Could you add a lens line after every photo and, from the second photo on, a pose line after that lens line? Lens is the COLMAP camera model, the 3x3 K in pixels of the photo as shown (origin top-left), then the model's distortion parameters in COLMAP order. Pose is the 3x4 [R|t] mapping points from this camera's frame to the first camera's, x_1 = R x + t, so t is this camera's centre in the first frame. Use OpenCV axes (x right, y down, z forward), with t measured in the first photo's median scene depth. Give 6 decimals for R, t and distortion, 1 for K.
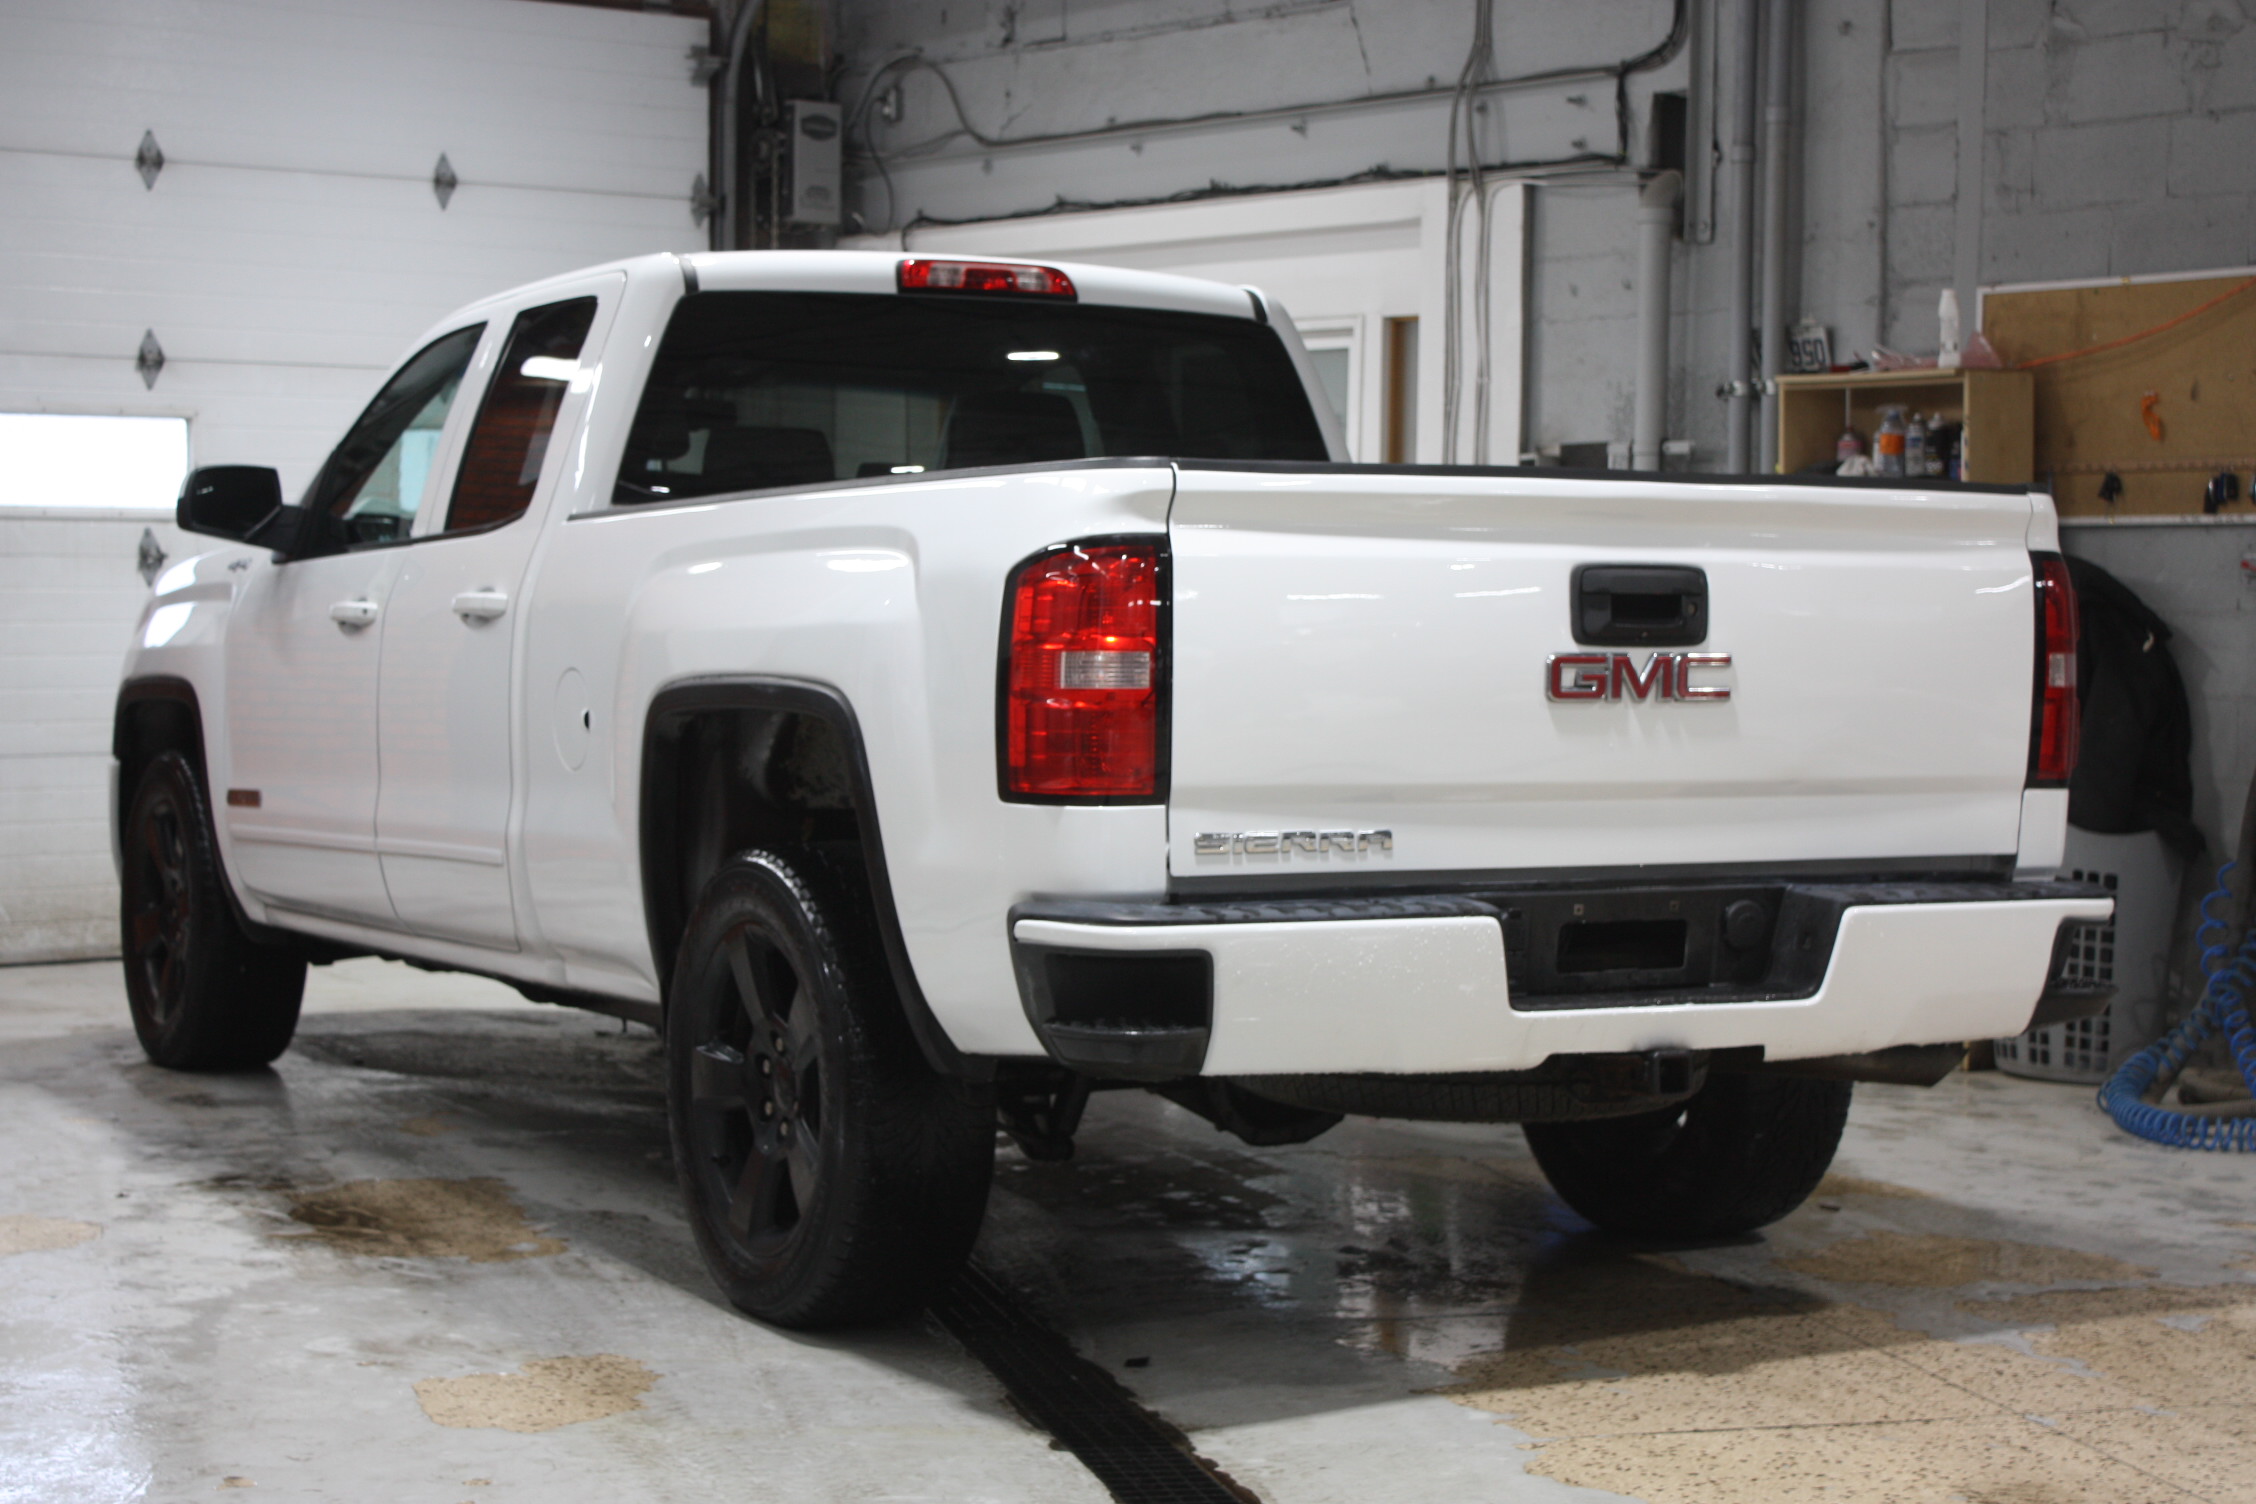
lens RADIAL K [[3973.9, 0, 1128.1], [0, 3973.9, 751.9], [0, 0, 1]] dist [0.004031, 0.000000]
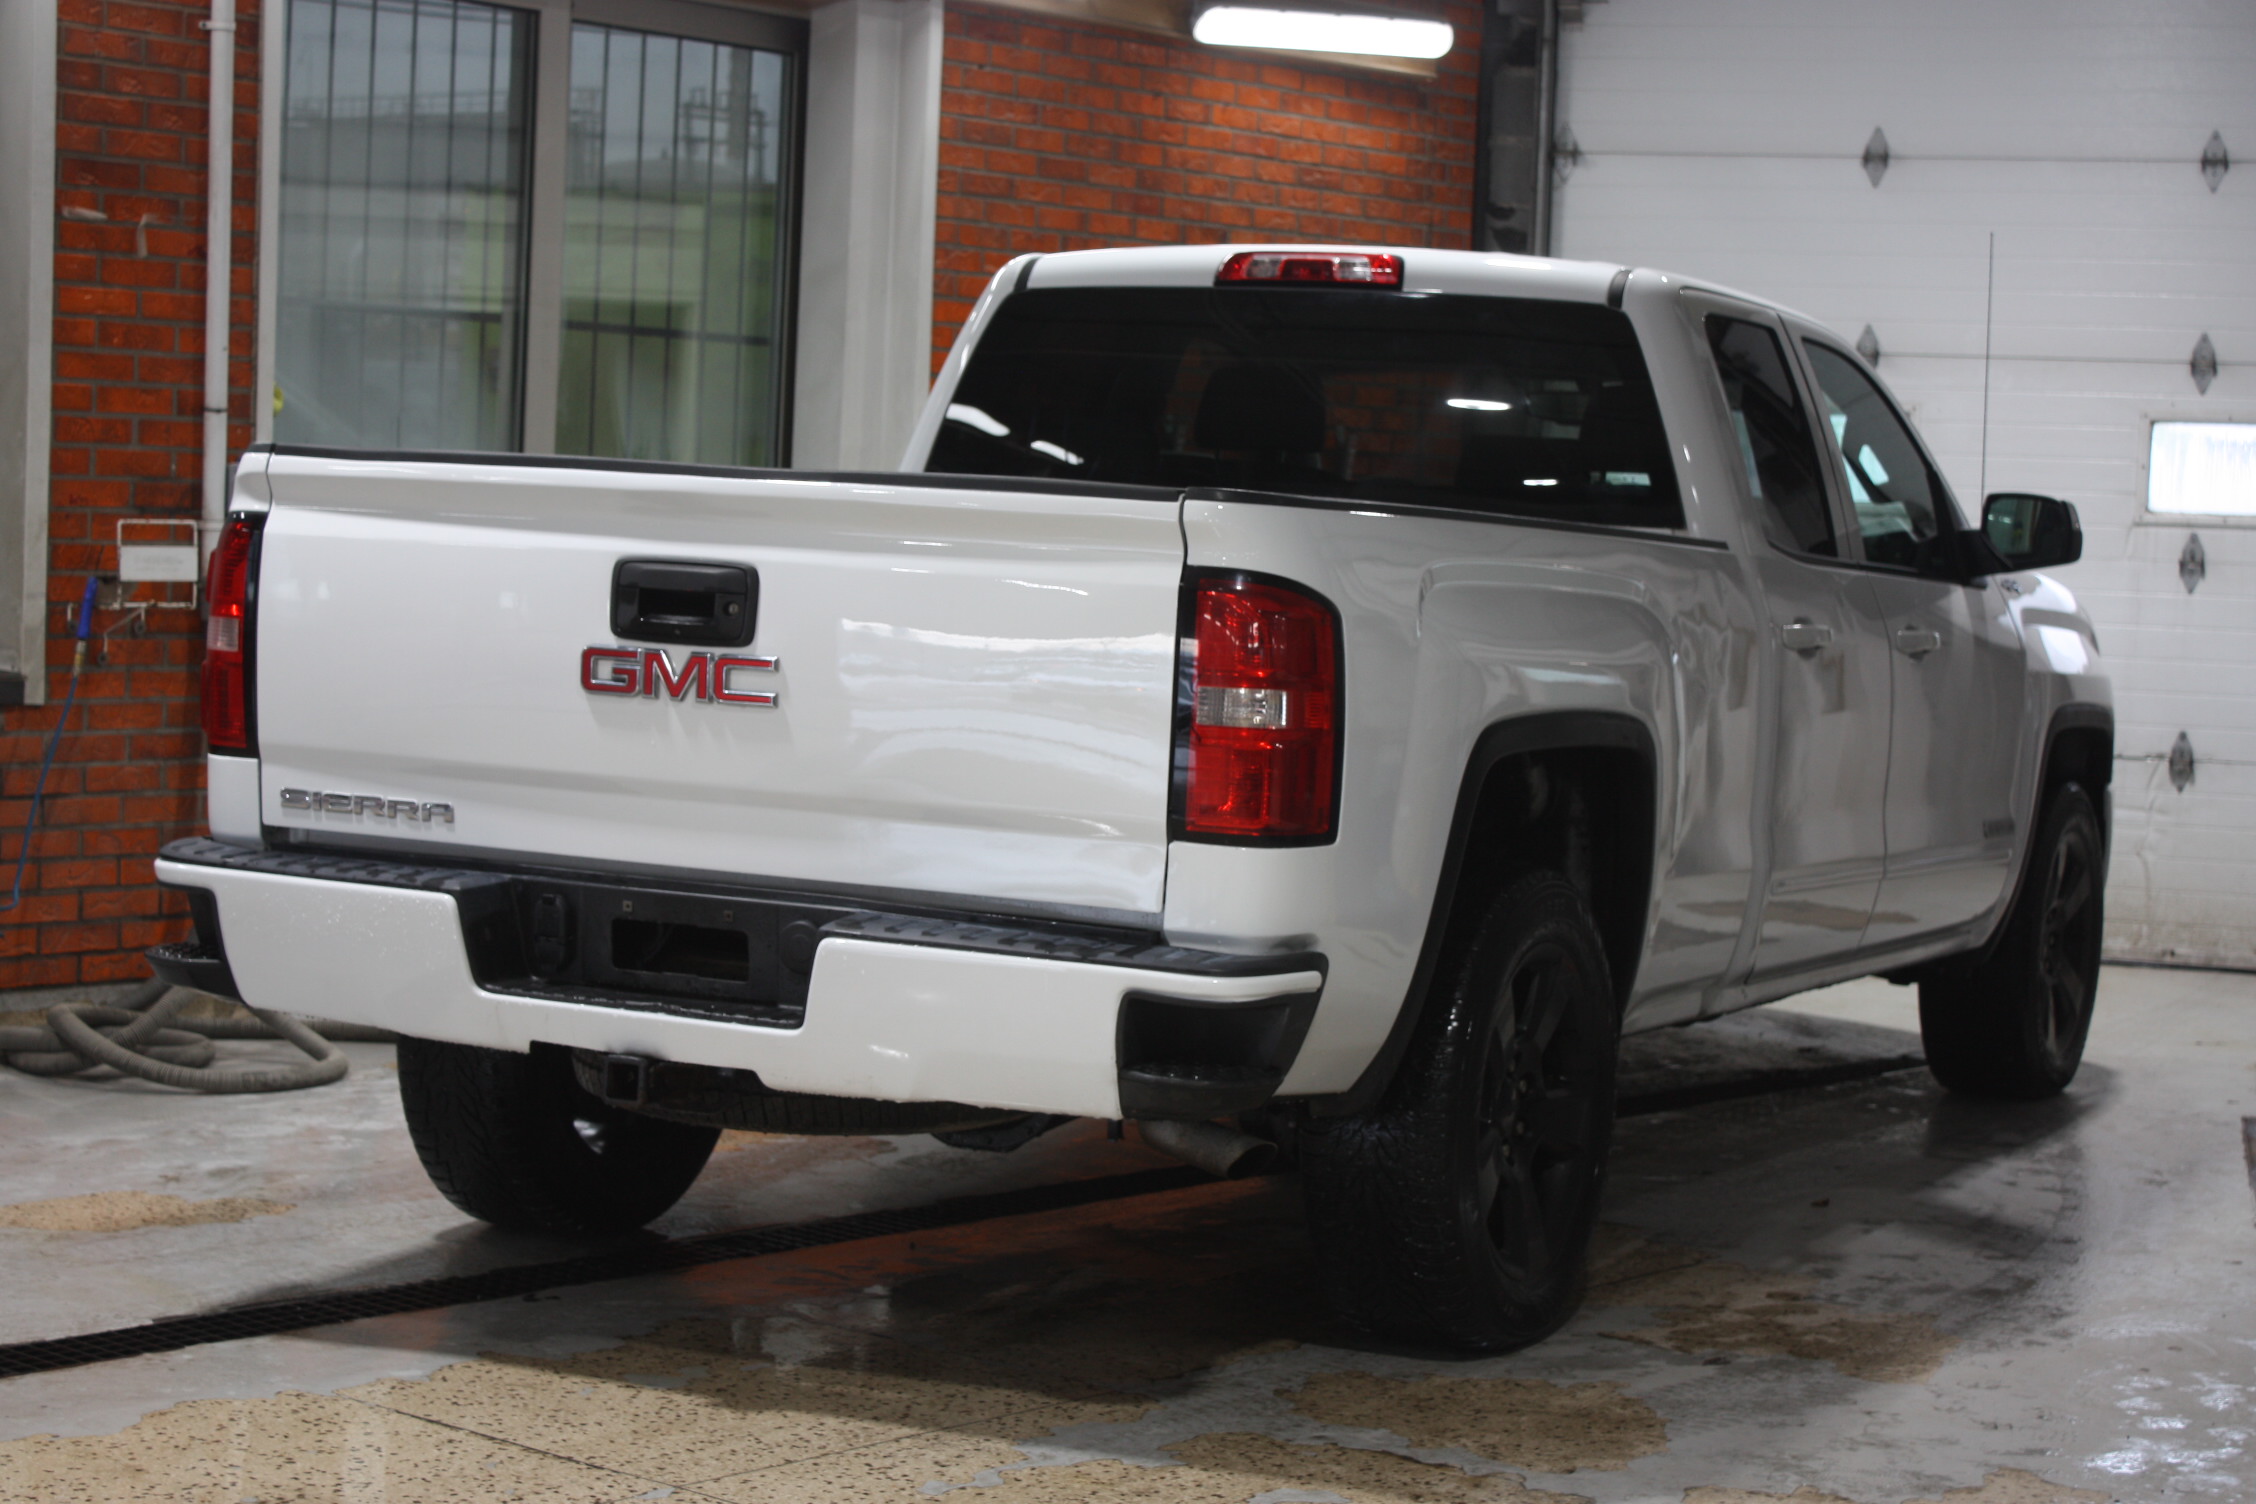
lens RADIAL K [[4064.5, 0, 1121.8], [0, 4064.5, 741.8], [0, 0, 1]] dist [0.029409, 0.000000]
pose [[0.580572, 0.069544, -0.811233, 0.992970], [-0.073088, 0.996775, 0.033143, -0.043146], [0.810922, 0.040050, 0.583782, 0.501031]]
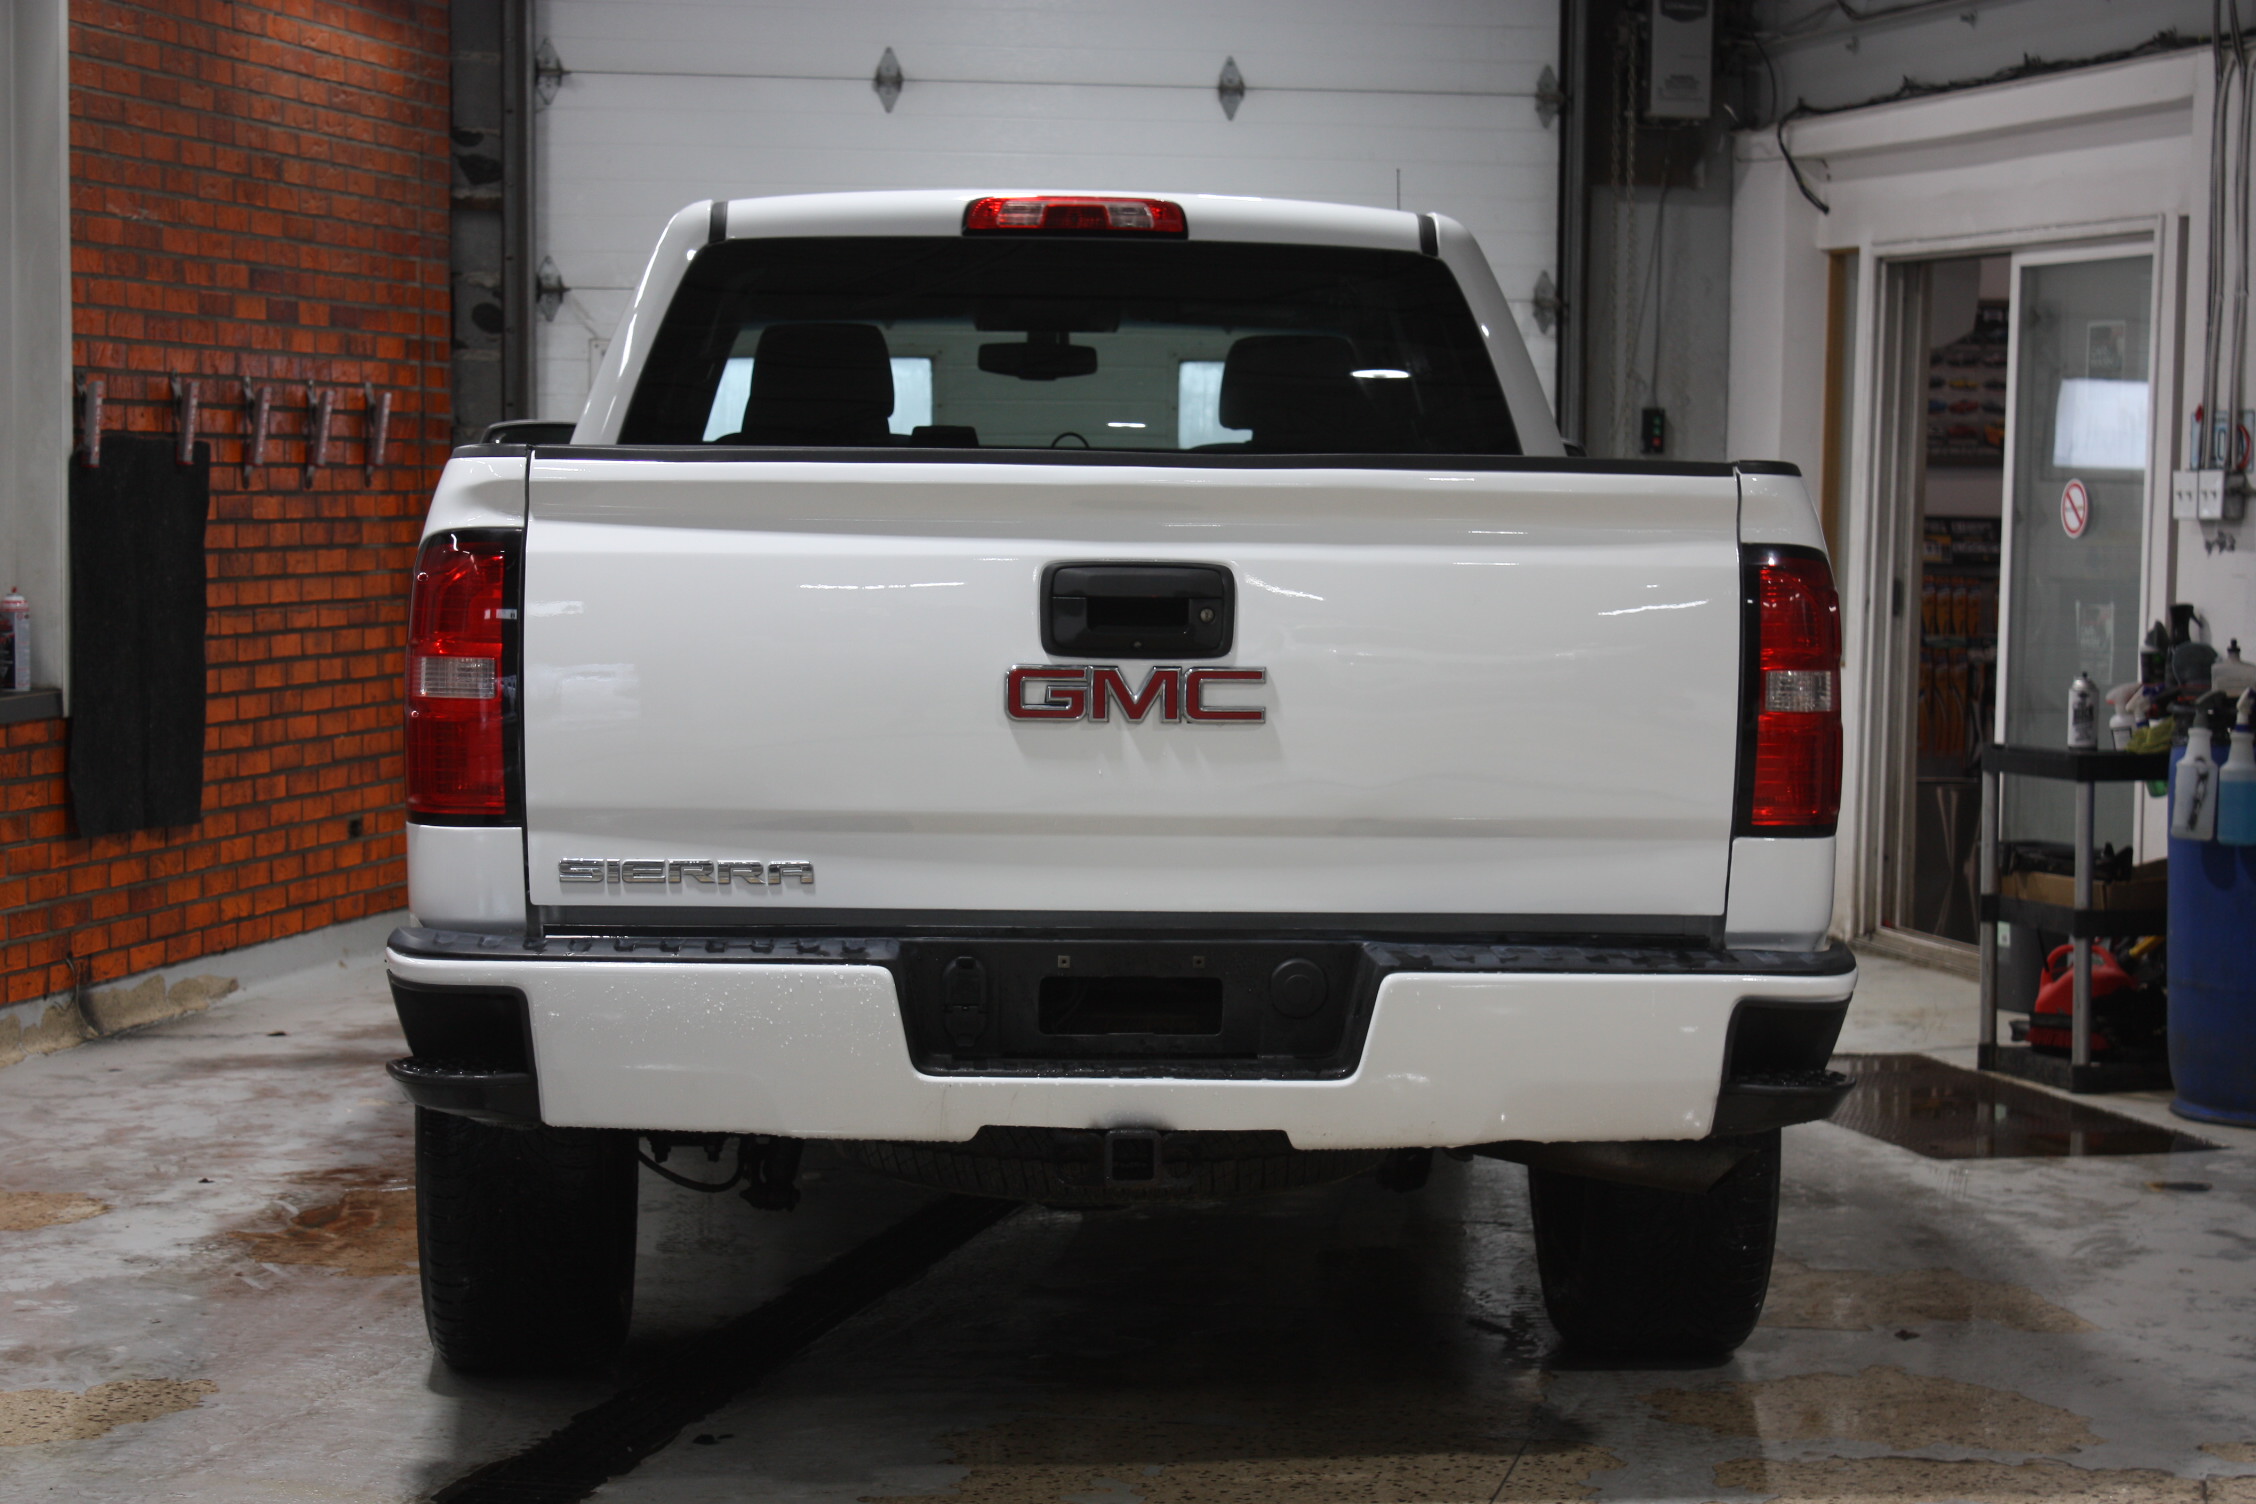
lens RADIAL K [[4541.5, 0, 1132.9], [0, 4541.5, 759.7], [0, 0, 1]] dist [0.017573, 0.000000]
pose [[0.903491, 0.027020, -0.427754, 0.542425], [-0.020088, 0.999584, 0.020713, -0.024578], [0.428135, -0.010121, 0.903658, 0.112467]]
